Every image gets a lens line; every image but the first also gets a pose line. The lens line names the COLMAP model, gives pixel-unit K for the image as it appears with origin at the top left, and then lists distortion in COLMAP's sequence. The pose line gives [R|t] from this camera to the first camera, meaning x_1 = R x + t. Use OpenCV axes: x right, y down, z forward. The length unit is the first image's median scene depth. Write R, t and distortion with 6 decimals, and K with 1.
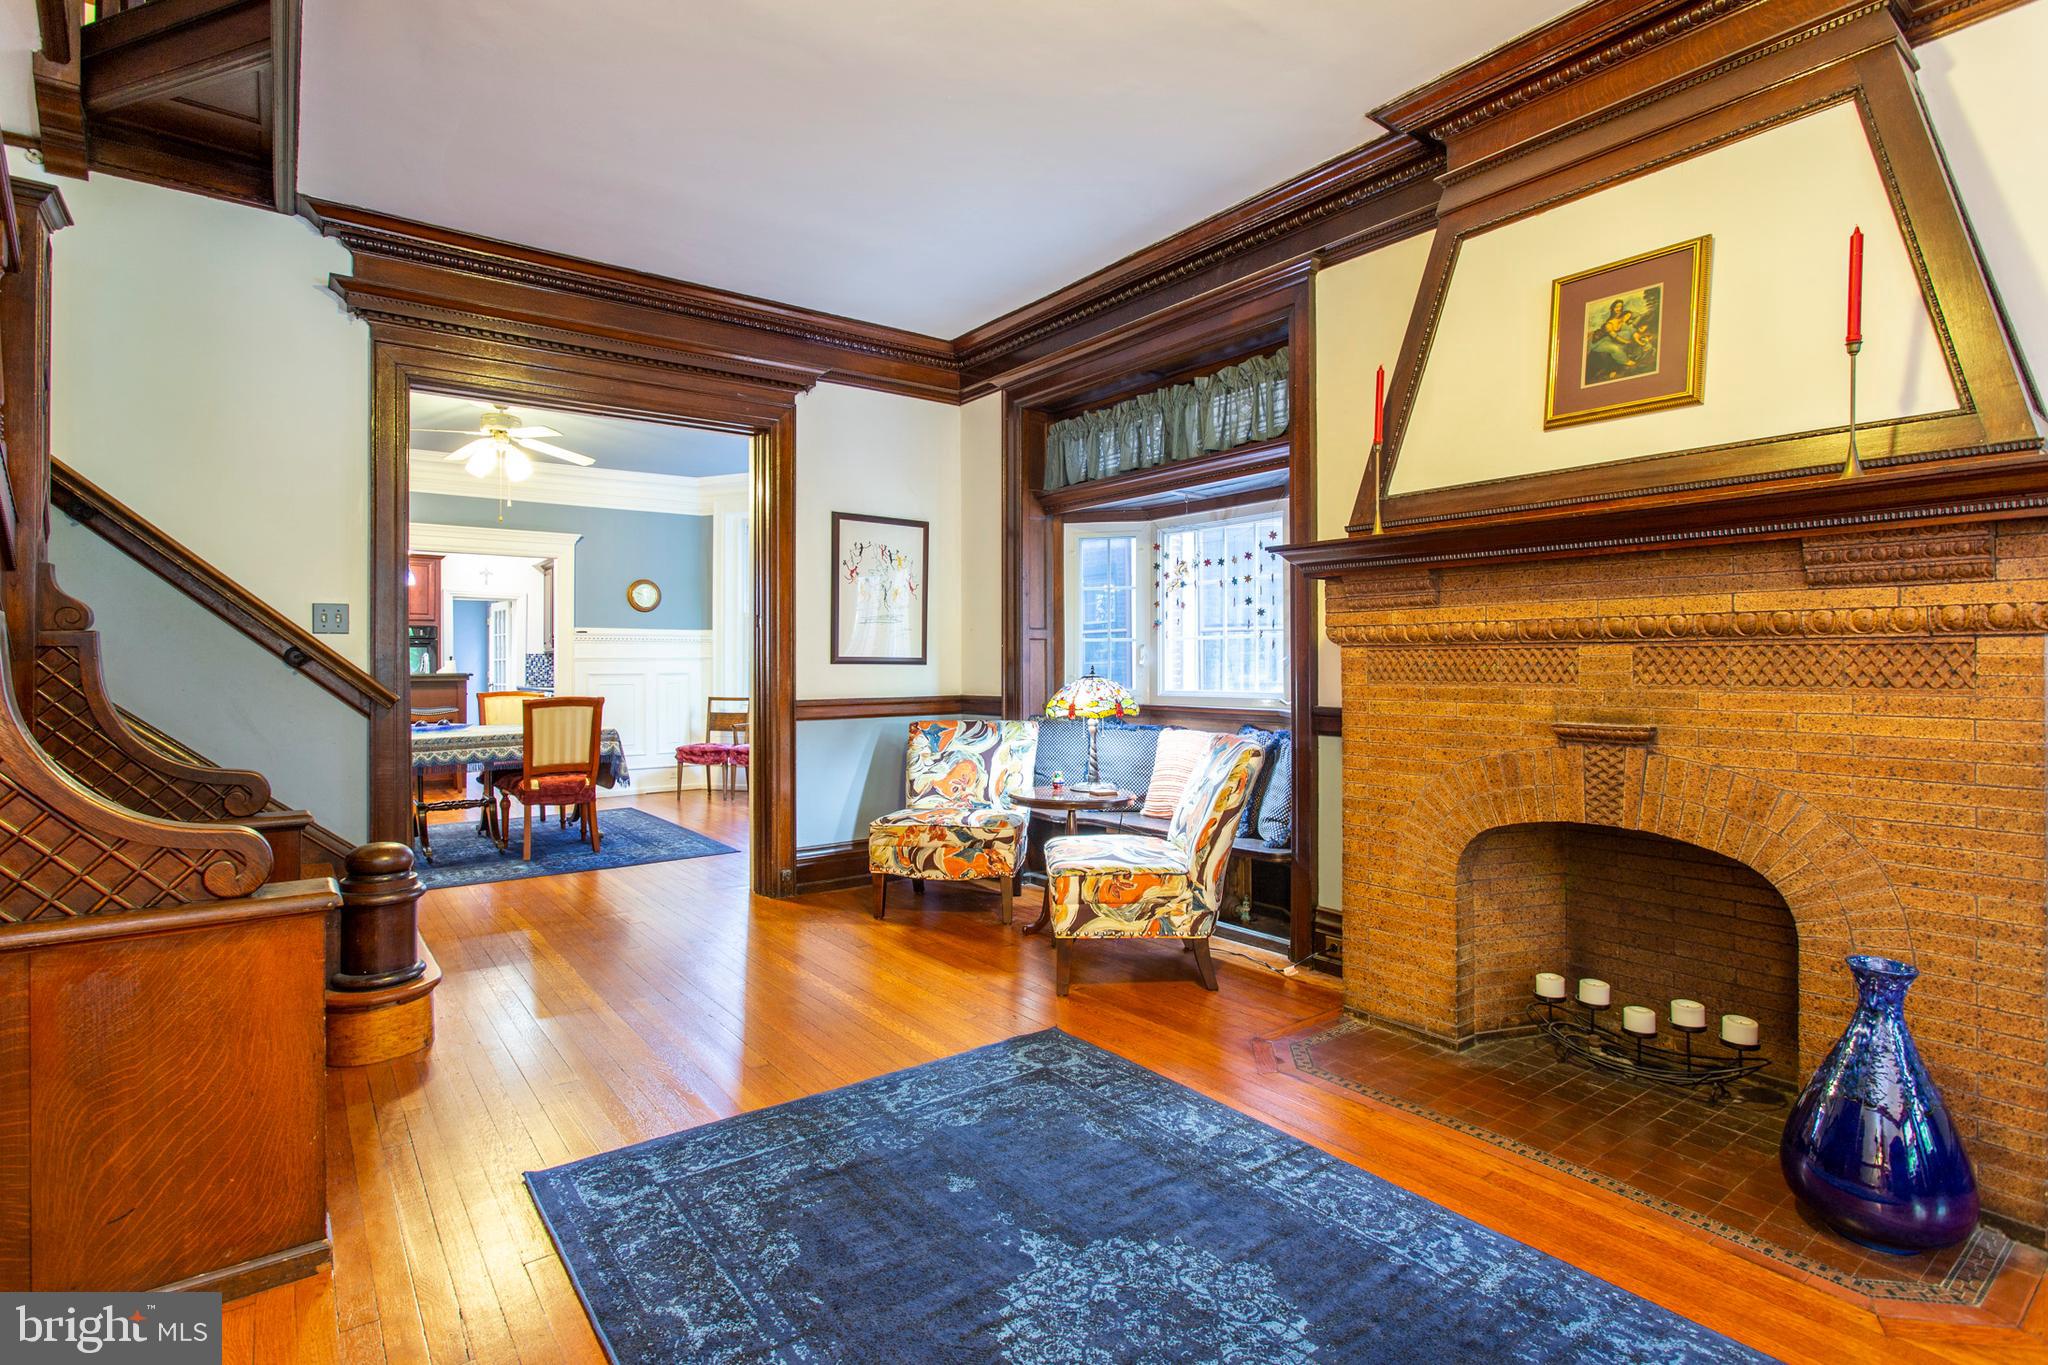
lens RADIAL K [[984.3, 0, 1005.6], [0, 984.3, 681.4], [0, 0, 1]] dist [-0.015649, 0.002658]
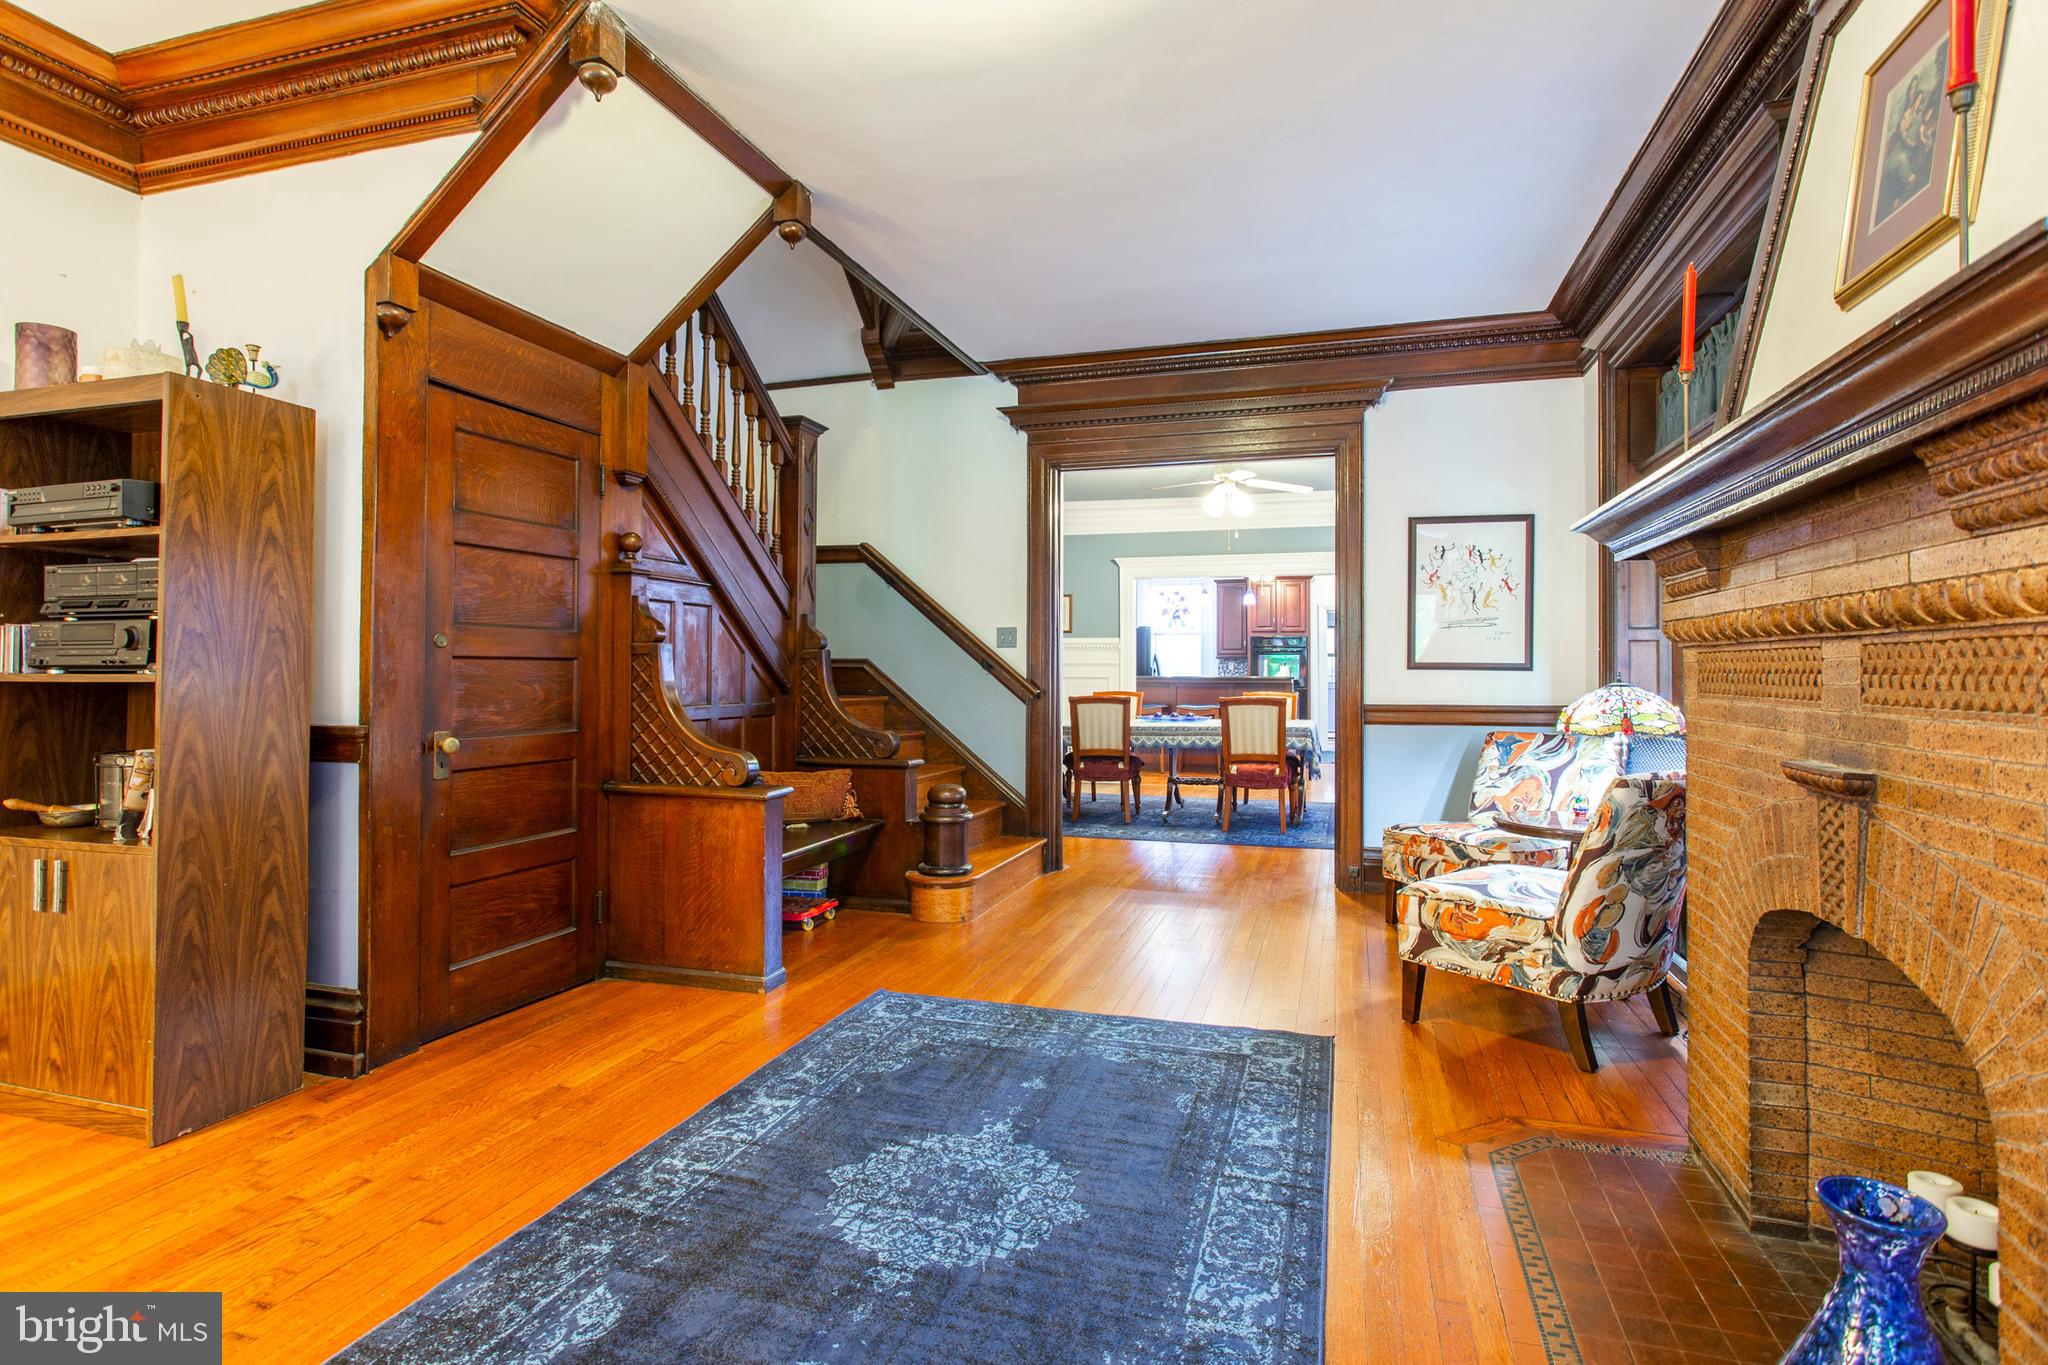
lens RADIAL K [[984.3, 0, 1043.1], [0, 984.3, 675.3], [0, 0, 1]] dist [-0.015649, 0.002658]
pose [[0.608223, 0.008153, -0.793724, 0.677202], [-0.017793, 0.999836, -0.003365, -0.002890], [0.793567, 0.016170, 0.608268, 0.170938]]
